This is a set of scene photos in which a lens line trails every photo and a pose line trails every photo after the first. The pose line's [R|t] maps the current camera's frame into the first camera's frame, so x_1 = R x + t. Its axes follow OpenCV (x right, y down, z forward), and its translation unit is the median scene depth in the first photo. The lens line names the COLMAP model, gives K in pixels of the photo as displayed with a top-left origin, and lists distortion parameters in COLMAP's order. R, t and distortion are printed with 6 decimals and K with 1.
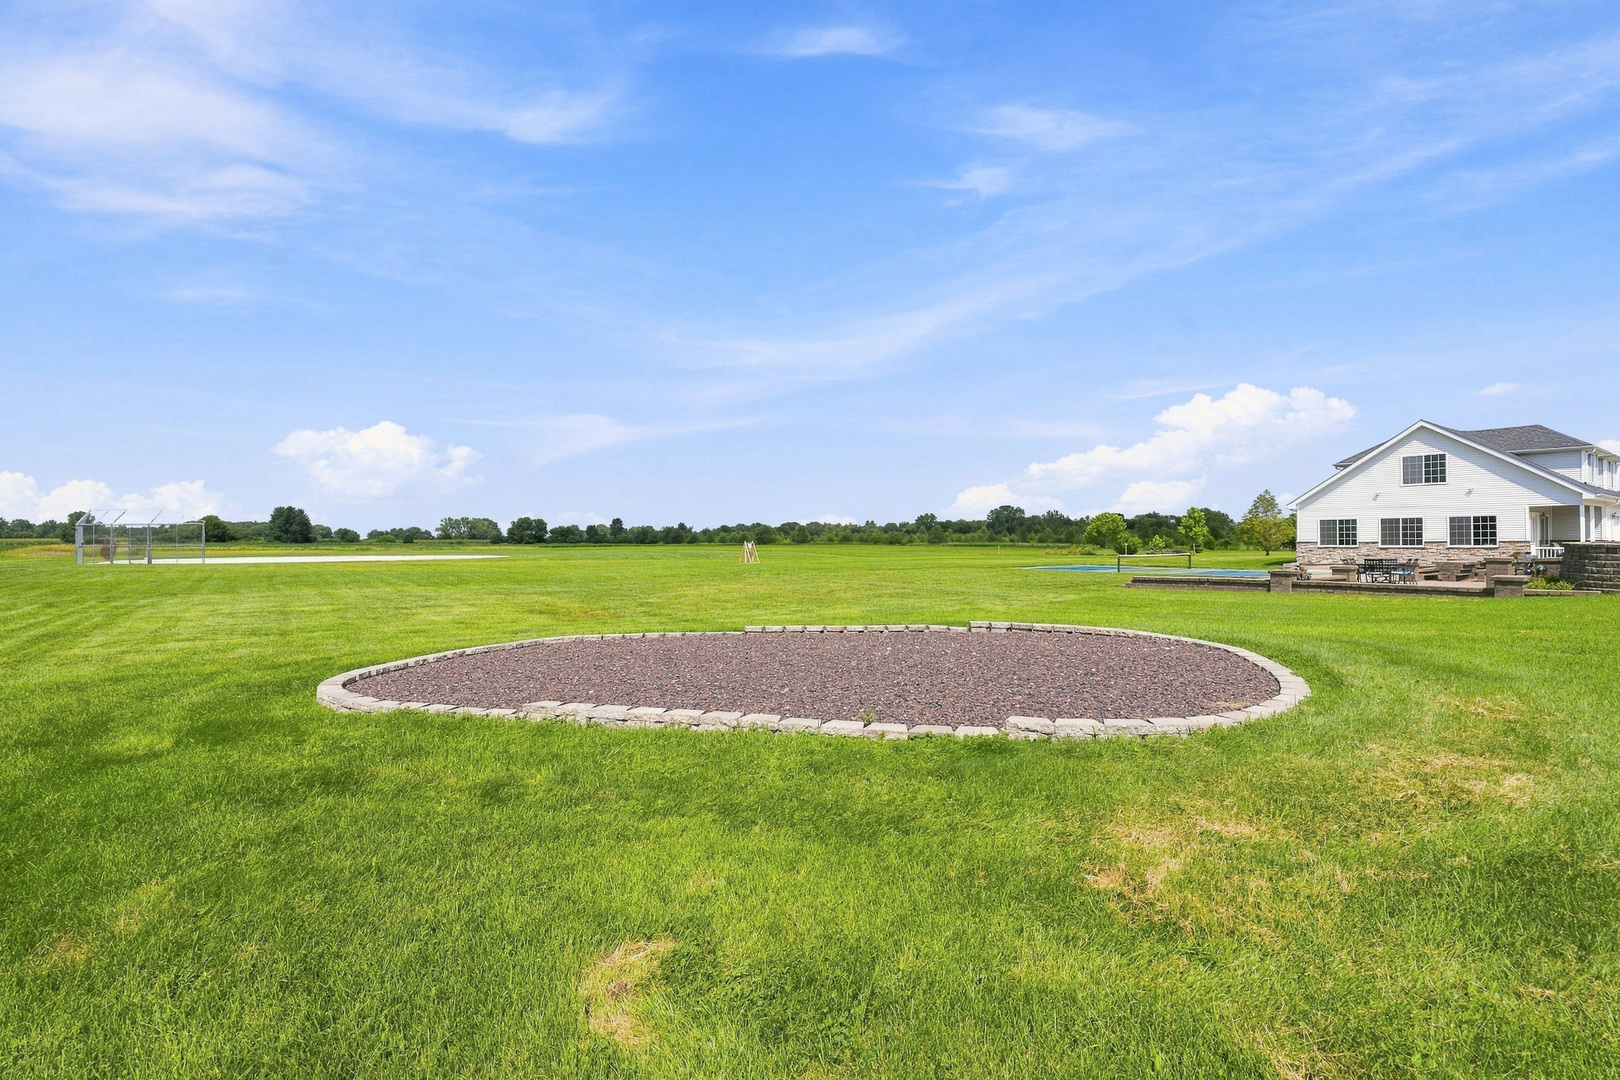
lens RADIAL K [[741.5, 0, 821.5], [0, 741.5, 531.9], [0, 0, 1]] dist [-0.004770, -0.001803]
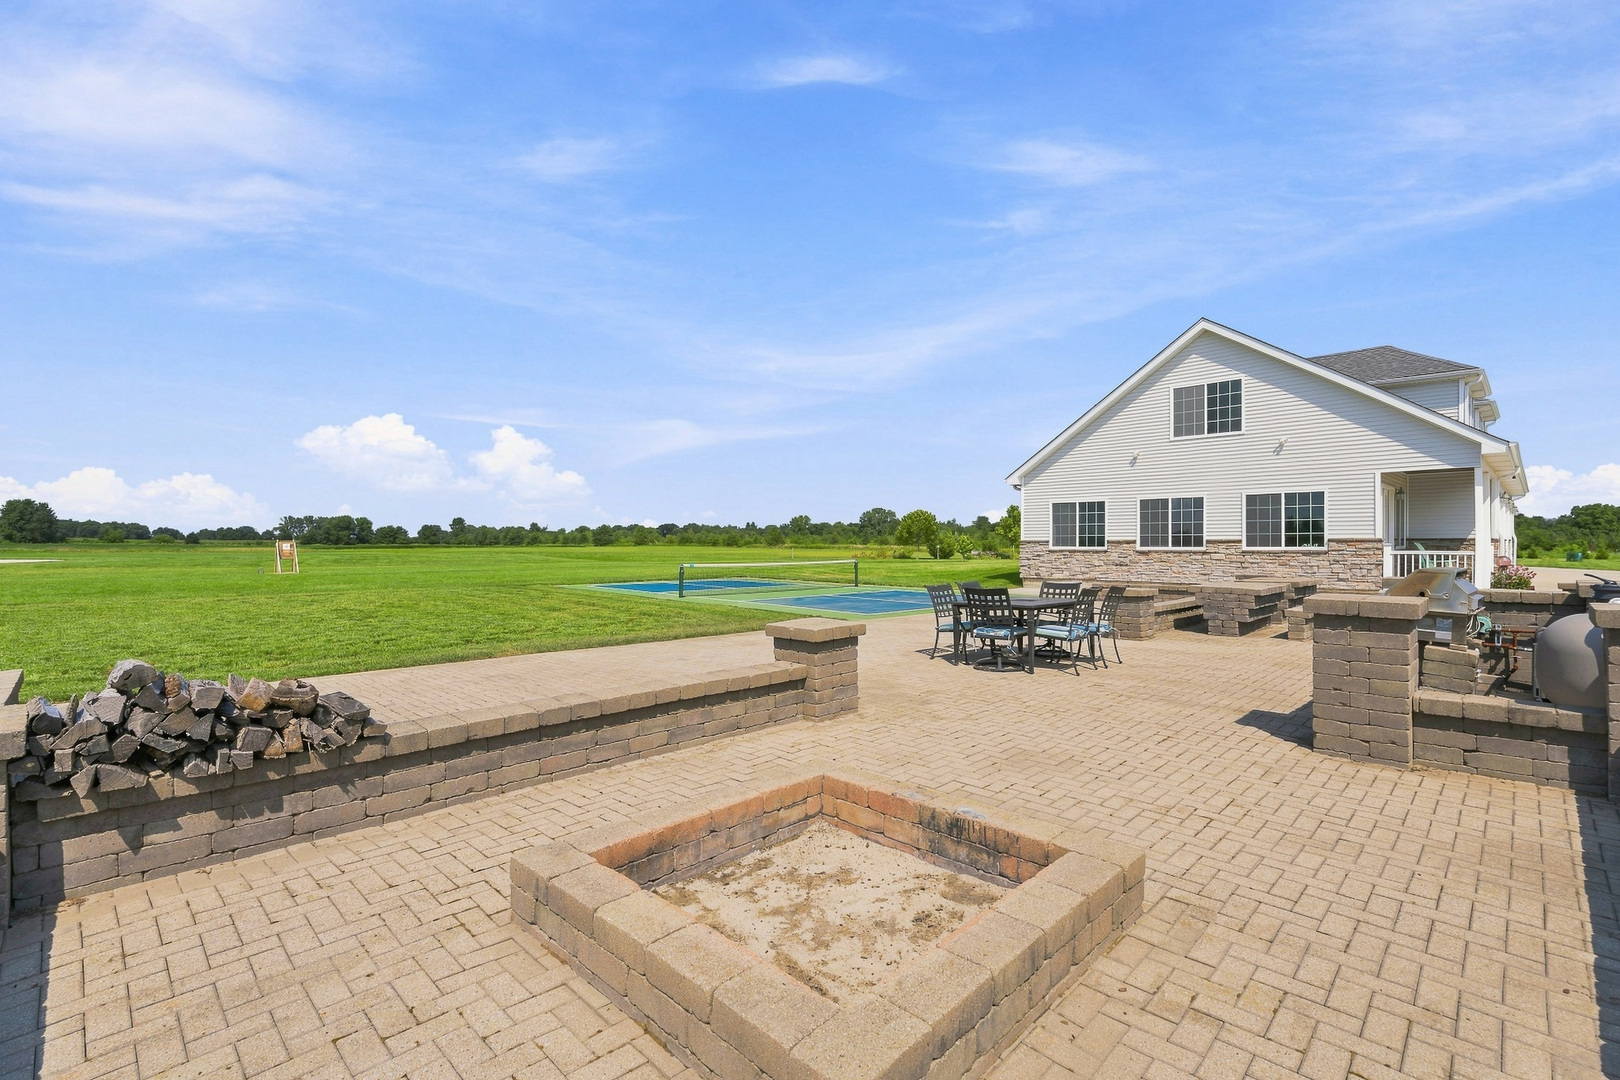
lens RADIAL K [[741.5, 0, 819.1], [0, 741.5, 543.2], [0, 0, 1]] dist [-0.004770, -0.001803]
pose [[0.988269, 0.002966, 0.152696, 0.433213], [-0.004858, 0.999916, 0.012017, 0.009735], [-0.152648, -0.012618, 0.988200, 0.483215]]
